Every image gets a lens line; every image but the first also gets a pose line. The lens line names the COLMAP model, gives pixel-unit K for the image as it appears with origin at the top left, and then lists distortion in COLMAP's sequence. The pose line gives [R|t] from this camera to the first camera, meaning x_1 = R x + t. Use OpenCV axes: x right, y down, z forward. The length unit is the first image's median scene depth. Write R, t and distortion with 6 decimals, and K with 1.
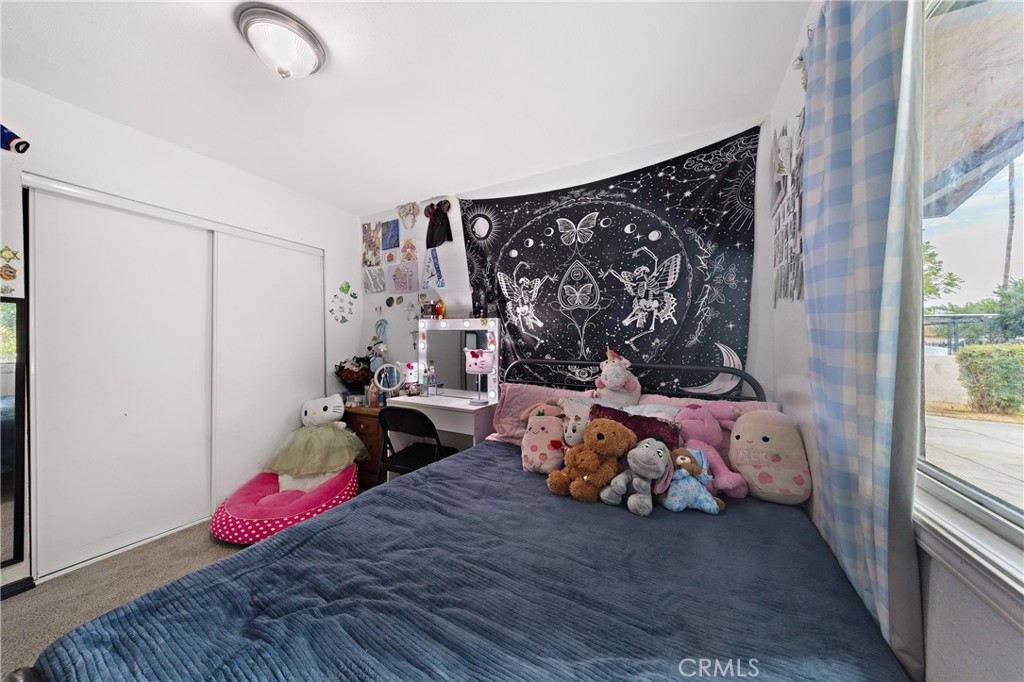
lens RADIAL K [[333.6, 0, 508.8], [0, 333.6, 342.6], [0, 0, 1]] dist [0.006940, -0.000932]
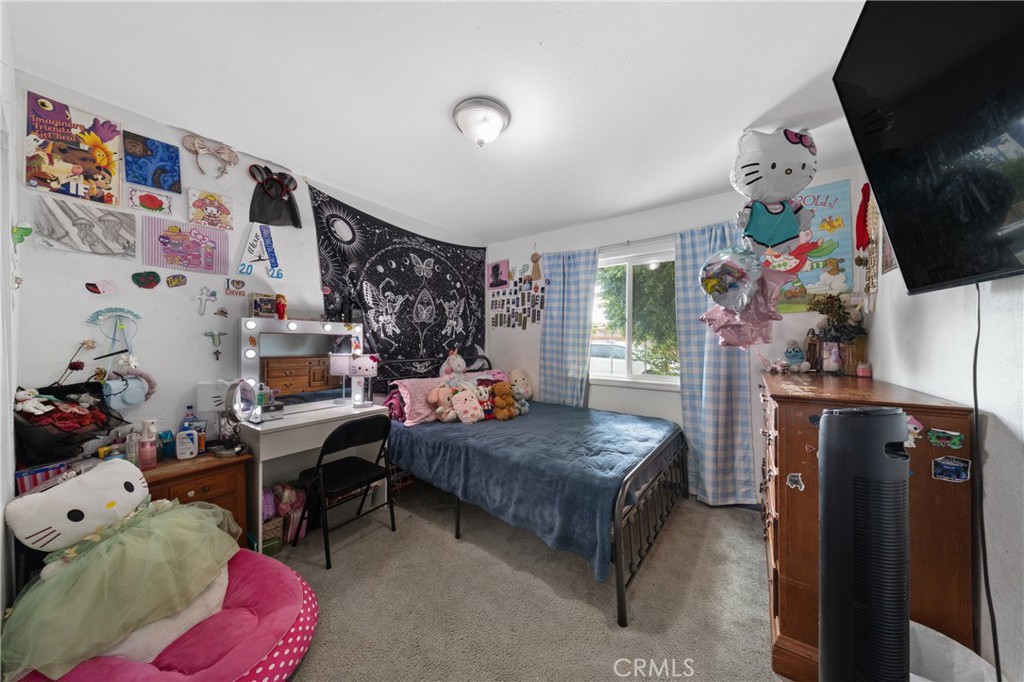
lens RADIAL K [[333.6, 0, 511.0], [0, 333.6, 340.8], [0, 0, 1]] dist [0.006940, -0.000932]
pose [[0.131519, -0.002704, 0.991310, -1.077019], [0.007840, 0.999968, 0.001687, -0.018096], [-0.991283, 0.007550, 0.131536, 0.406192]]
